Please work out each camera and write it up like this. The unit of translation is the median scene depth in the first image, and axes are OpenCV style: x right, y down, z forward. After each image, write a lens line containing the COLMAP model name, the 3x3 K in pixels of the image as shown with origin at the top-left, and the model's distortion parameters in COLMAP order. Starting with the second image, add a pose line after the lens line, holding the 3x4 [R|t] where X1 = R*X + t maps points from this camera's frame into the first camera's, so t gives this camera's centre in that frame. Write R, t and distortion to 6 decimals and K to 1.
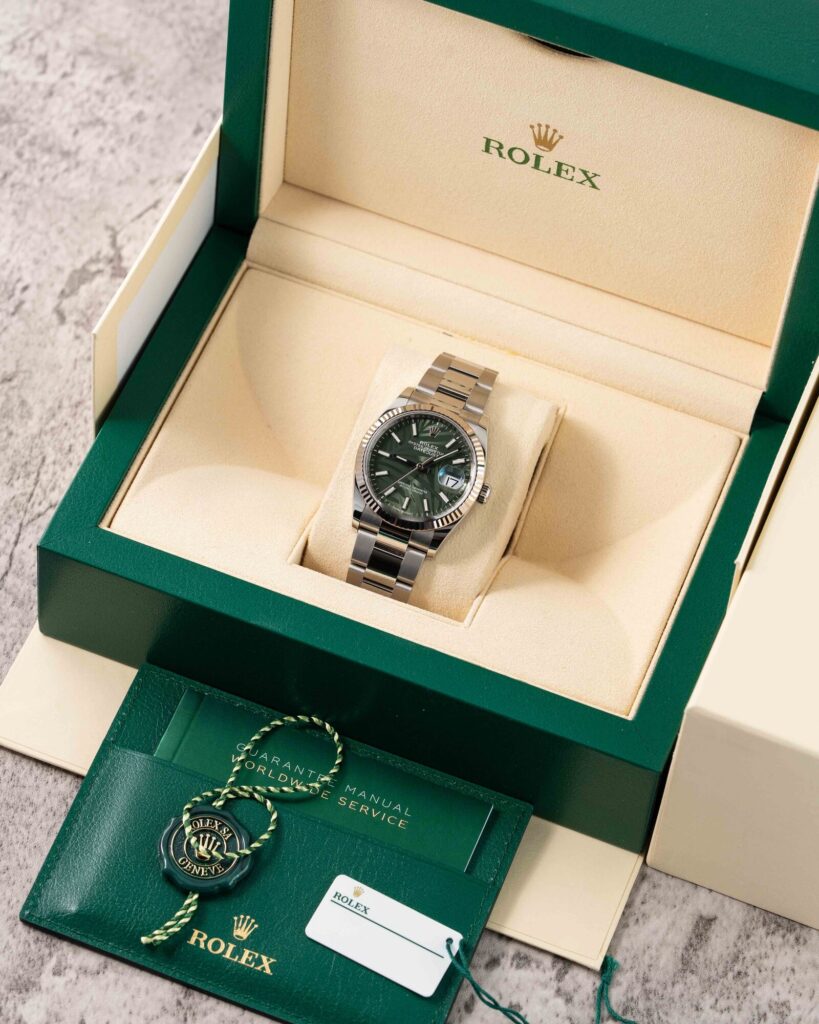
lens RADIAL K [[3631.8, 0, 409.5], [0, 3631.8, 512.0], [0, 0, 1]] dist [0.042821, 1.527318]
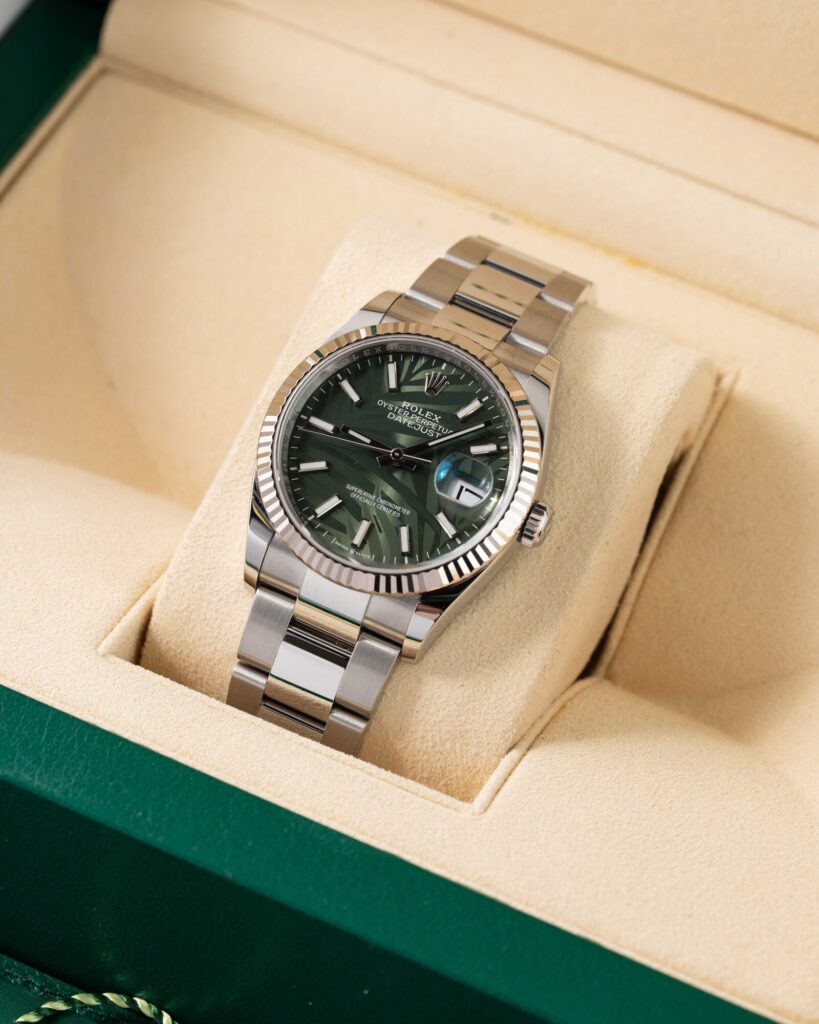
lens RADIAL K [[3631.8, 0, 409.5], [0, 3631.8, 512.0], [0, 0, 1]] dist [0.042821, 1.527318]
pose [[0.994503, 0.051031, -0.091429, 0.046106], [-0.060578, 0.992638, -0.104883, 0.041942], [0.085403, 0.109845, 0.990273, 0.547448]]
